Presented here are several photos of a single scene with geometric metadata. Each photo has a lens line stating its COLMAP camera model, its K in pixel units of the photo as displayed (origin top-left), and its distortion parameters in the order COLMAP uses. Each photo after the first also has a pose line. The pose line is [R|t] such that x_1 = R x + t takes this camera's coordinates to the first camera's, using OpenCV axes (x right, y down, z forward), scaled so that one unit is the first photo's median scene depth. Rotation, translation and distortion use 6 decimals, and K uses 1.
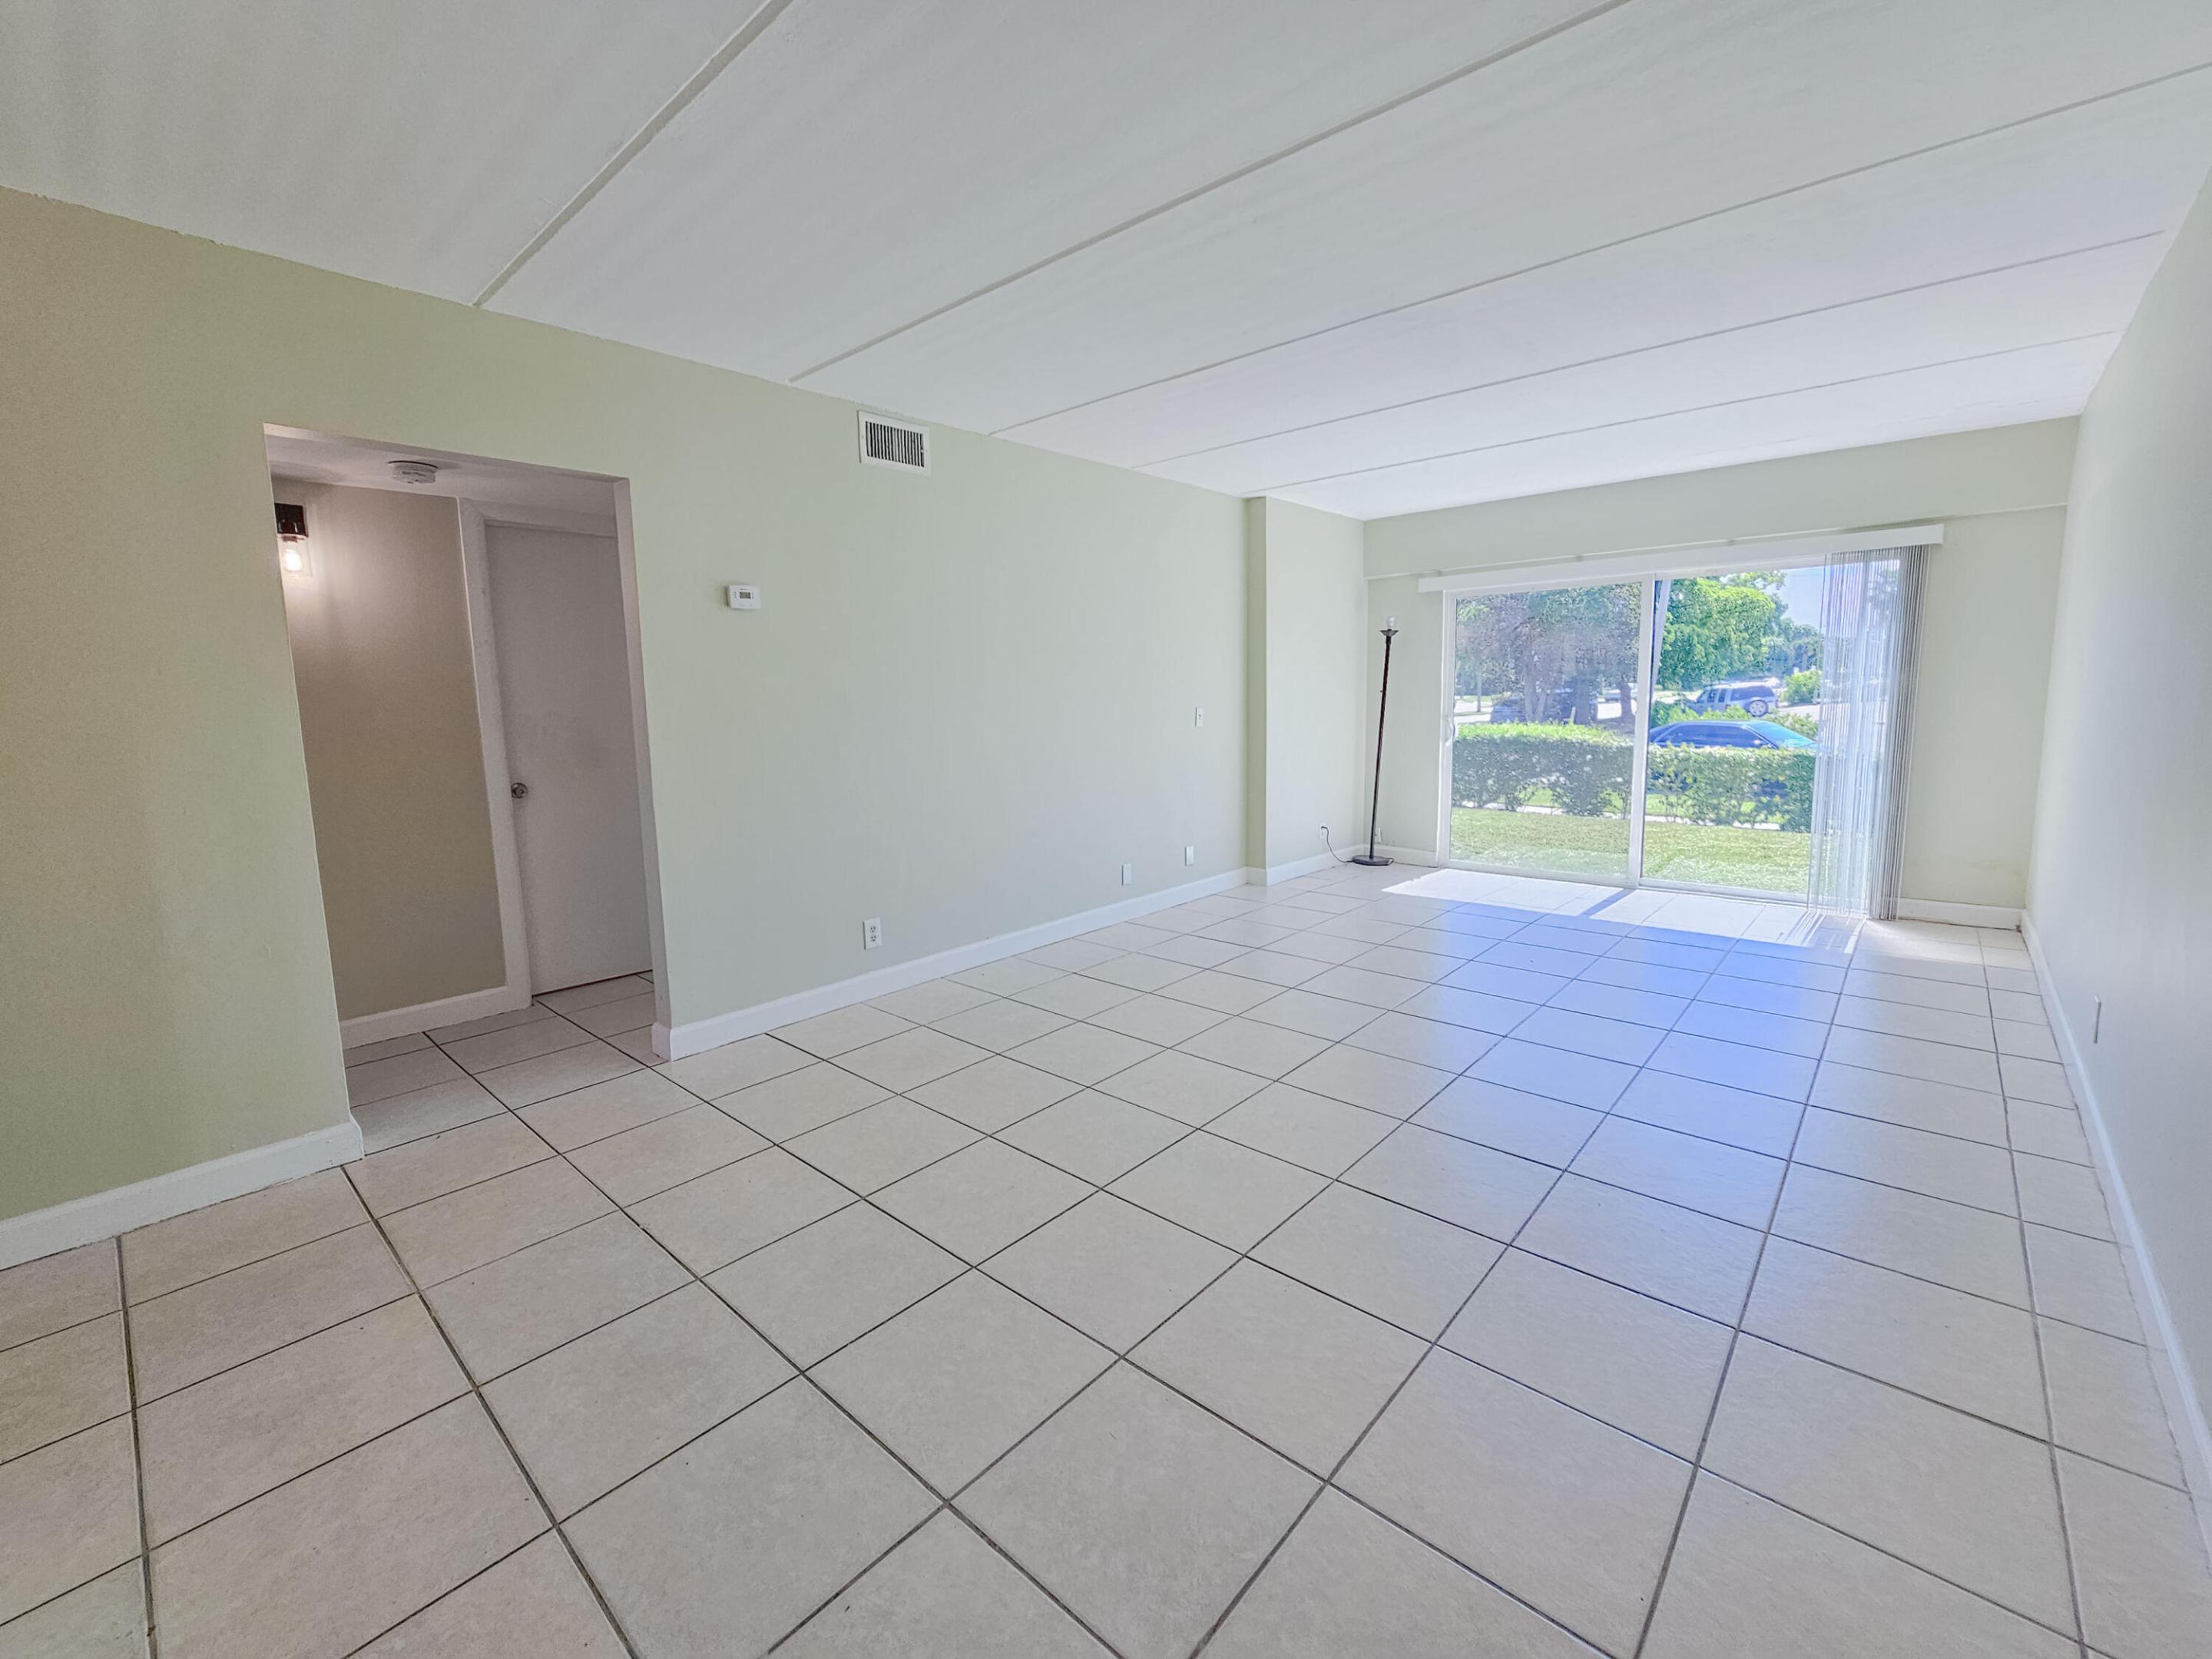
lens RADIAL K [[919.2, 0, 1056.2], [0, 919.2, 820.4], [0, 0, 1]] dist [-0.001488, -0.000192]
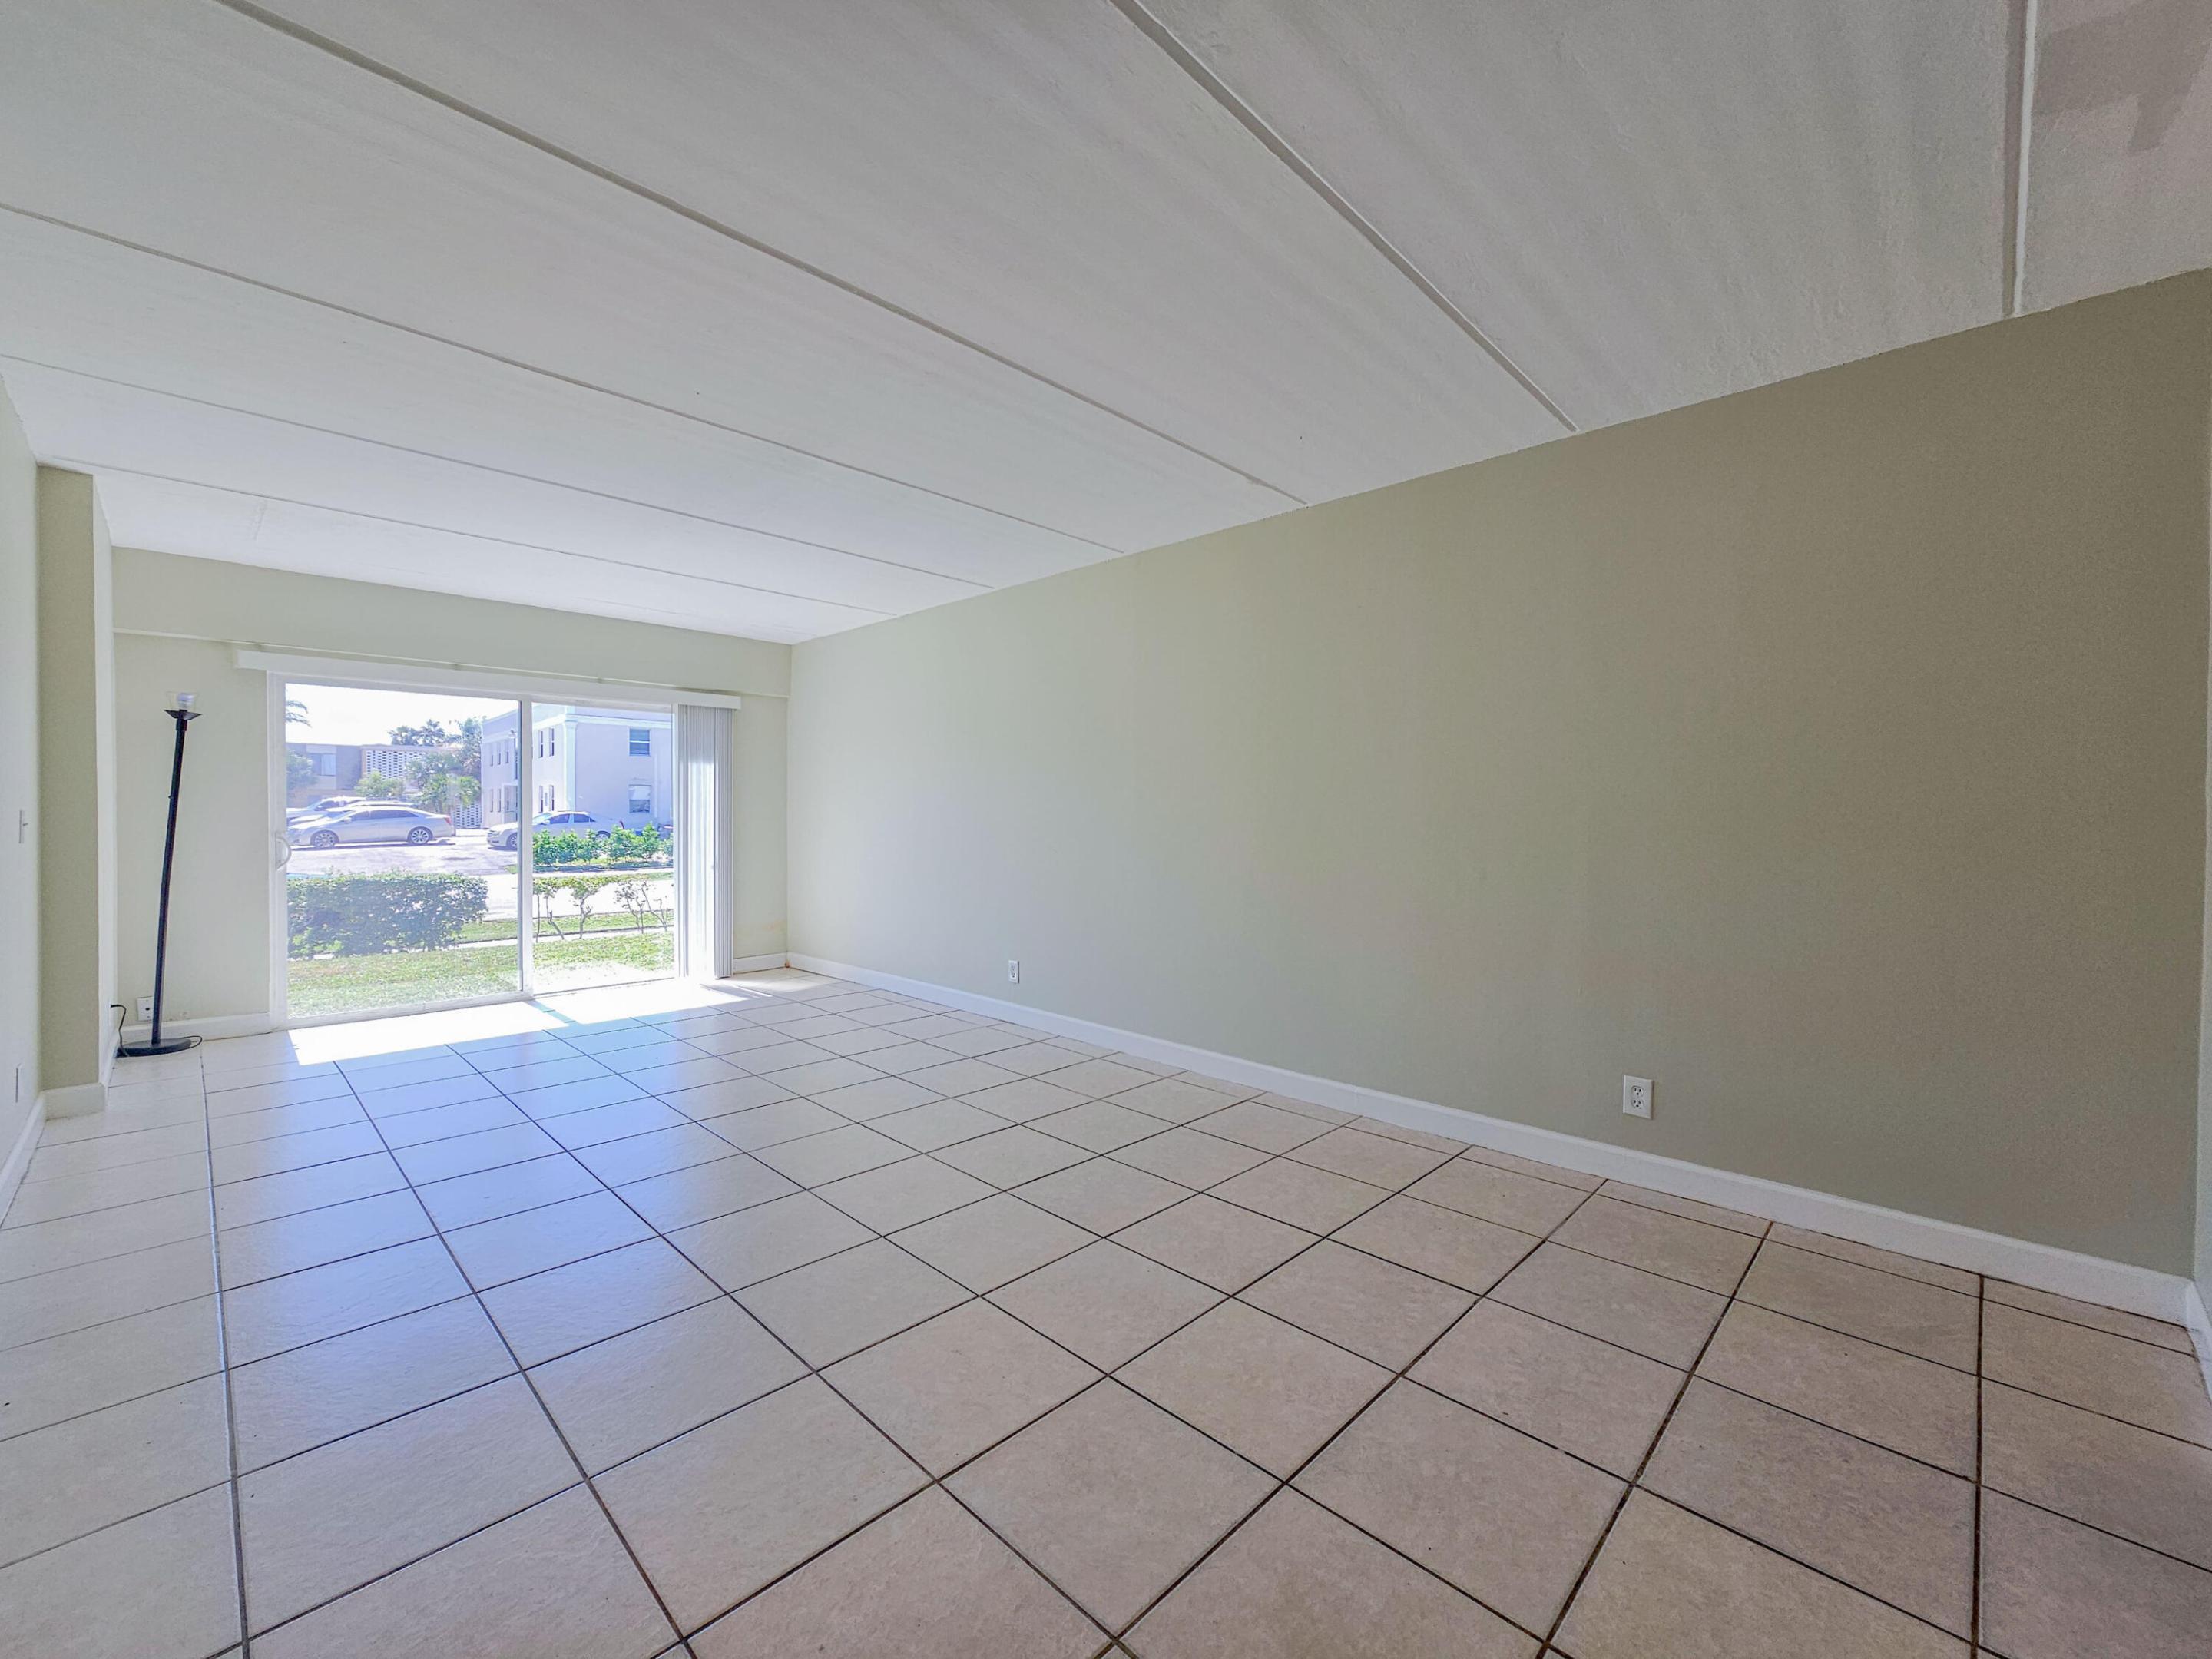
lens RADIAL K [[914.3, 0, 1109.8], [0, 914.3, 822.1], [0, 0, 1]] dist [0.000840, -0.000205]
pose [[0.012508, 0.014185, 0.999821, -0.324669], [0.131941, 0.991133, -0.015712, -0.016944], [-0.991179, 0.132114, 0.010526, 0.290841]]
